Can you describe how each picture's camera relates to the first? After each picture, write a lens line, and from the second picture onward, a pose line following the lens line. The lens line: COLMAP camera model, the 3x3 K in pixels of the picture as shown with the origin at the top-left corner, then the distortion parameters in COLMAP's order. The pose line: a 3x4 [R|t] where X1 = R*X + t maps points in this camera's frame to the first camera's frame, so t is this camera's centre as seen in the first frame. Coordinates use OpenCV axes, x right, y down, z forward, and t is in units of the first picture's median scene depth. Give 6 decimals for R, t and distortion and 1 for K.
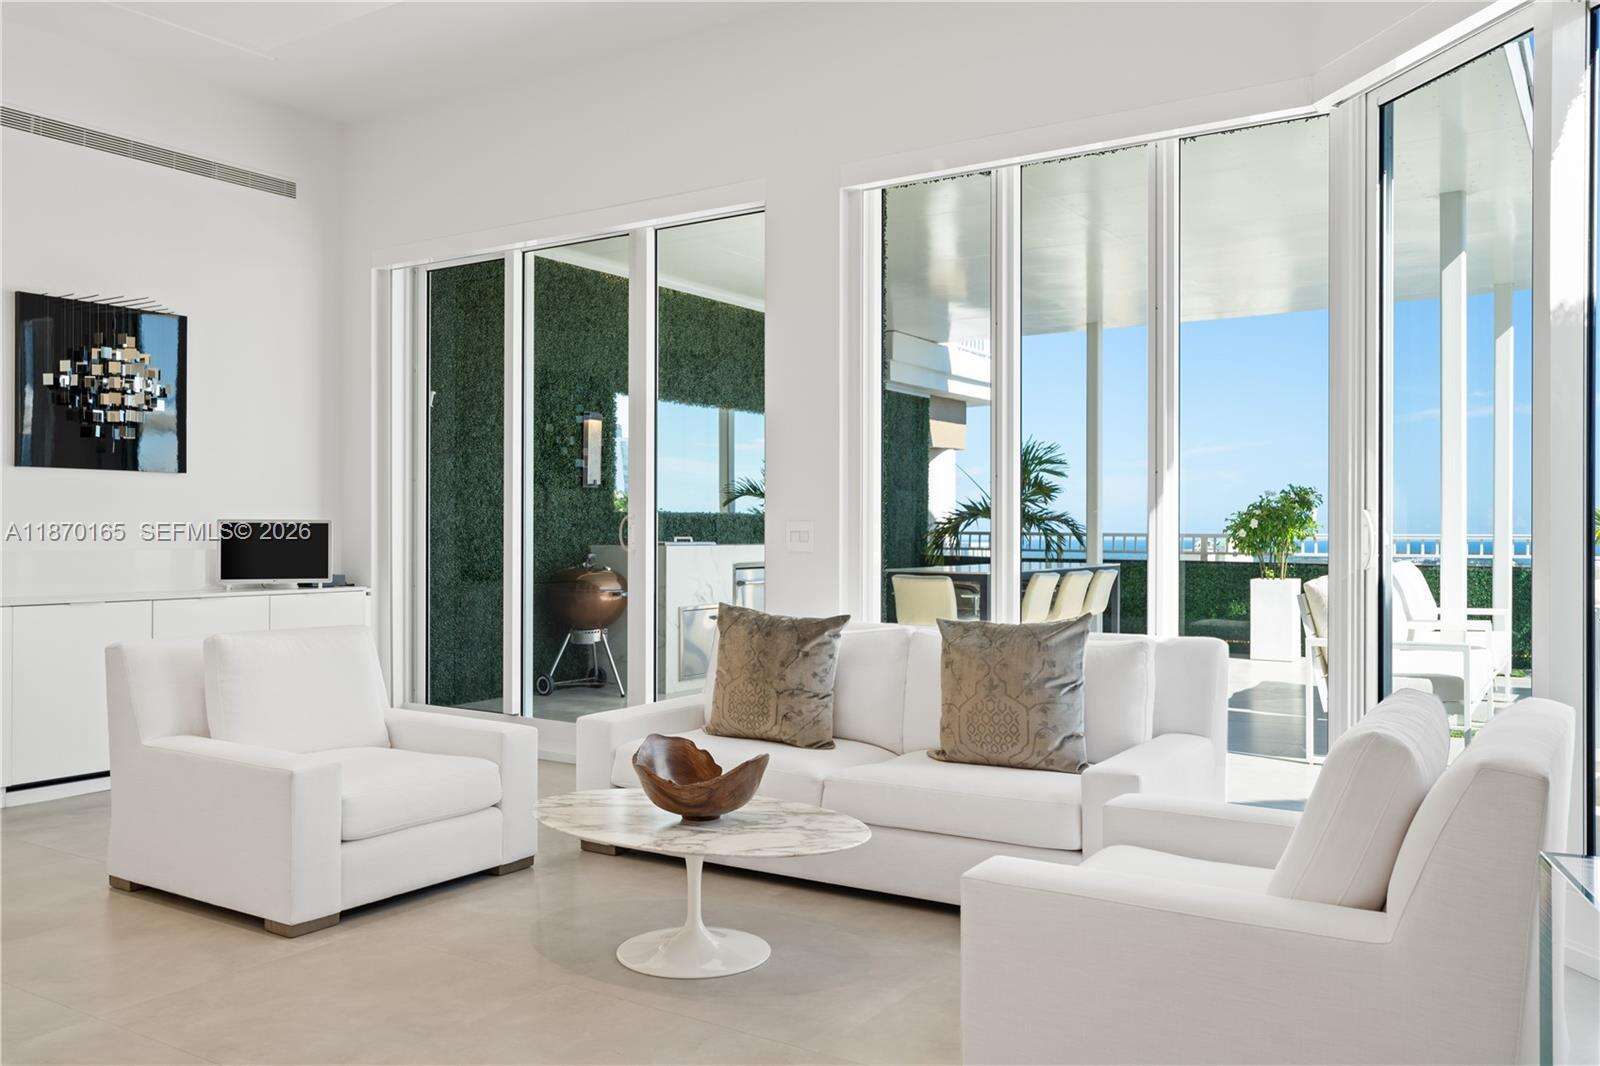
lens RADIAL K [[1262.5, 0, 799.5], [0, 1262.5, 519.3], [0, 0, 1]] dist [-0.008268, 0.014343]
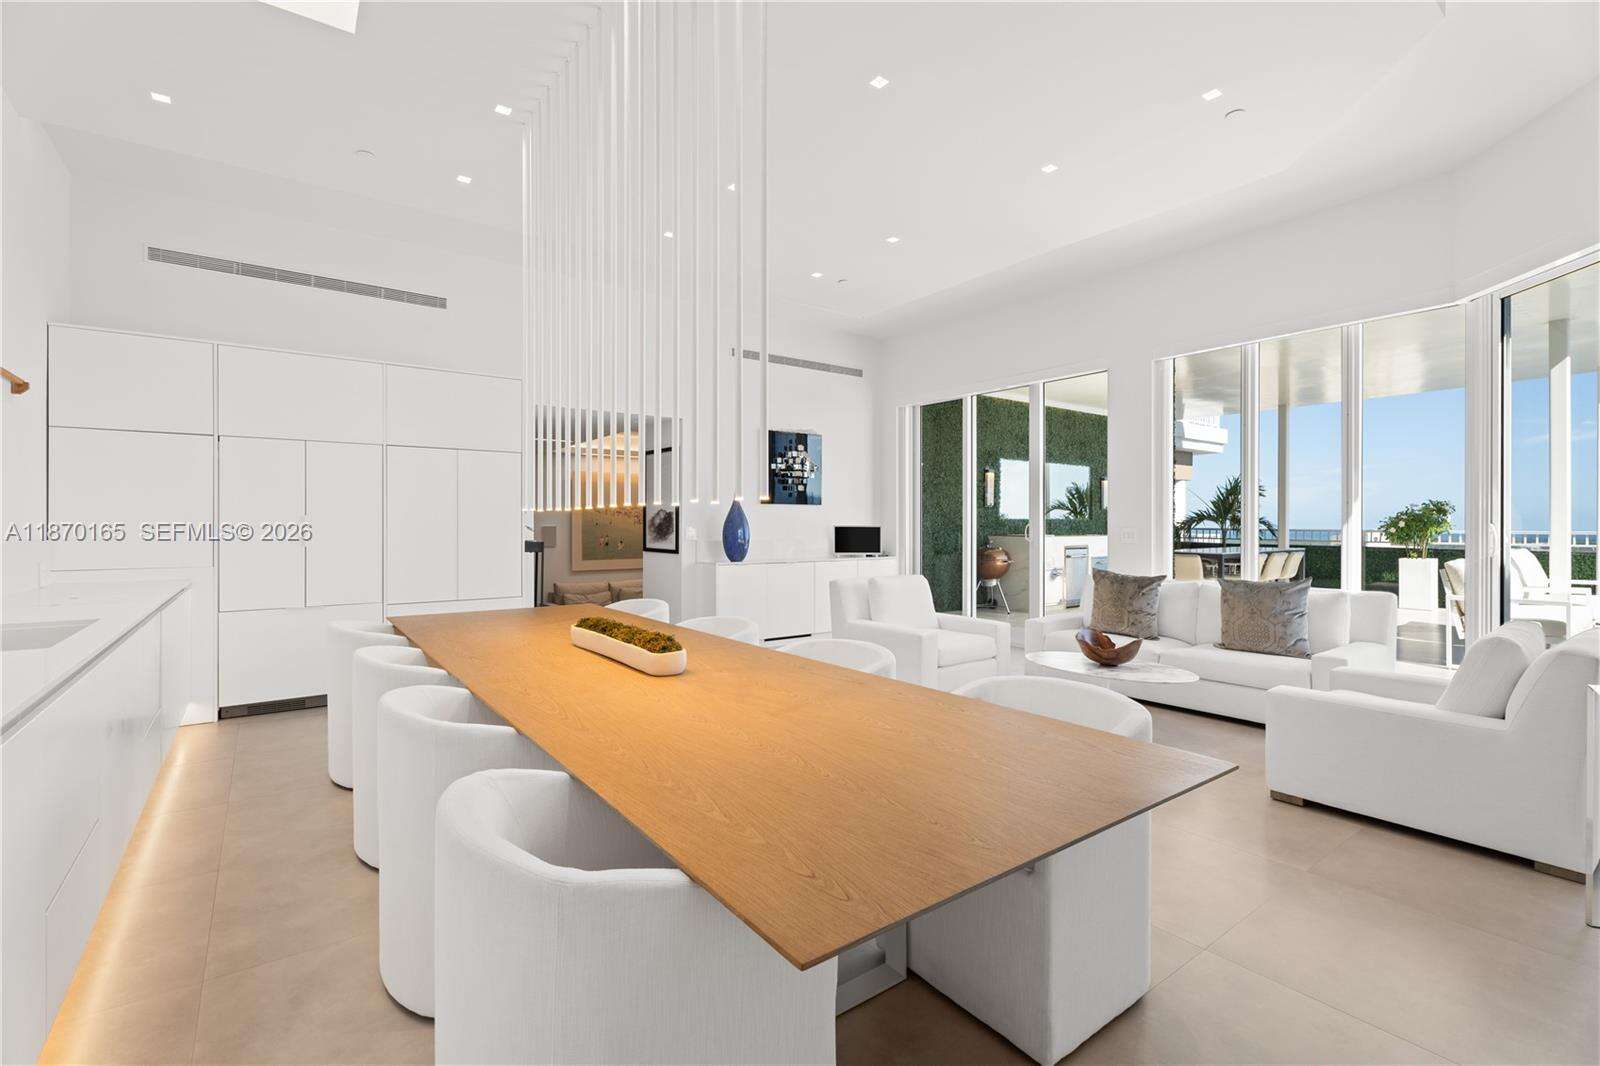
lens RADIAL K [[708.1, 0, 800.5], [0, 708.1, 521.8], [0, 0, 1]] dist [-0.000492, -0.001457]
pose [[0.939451, -0.002511, -0.342675, -0.088744], [0.004498, 0.999977, 0.005003, -0.013057], [0.342655, -0.006242, 0.939441, -0.192611]]
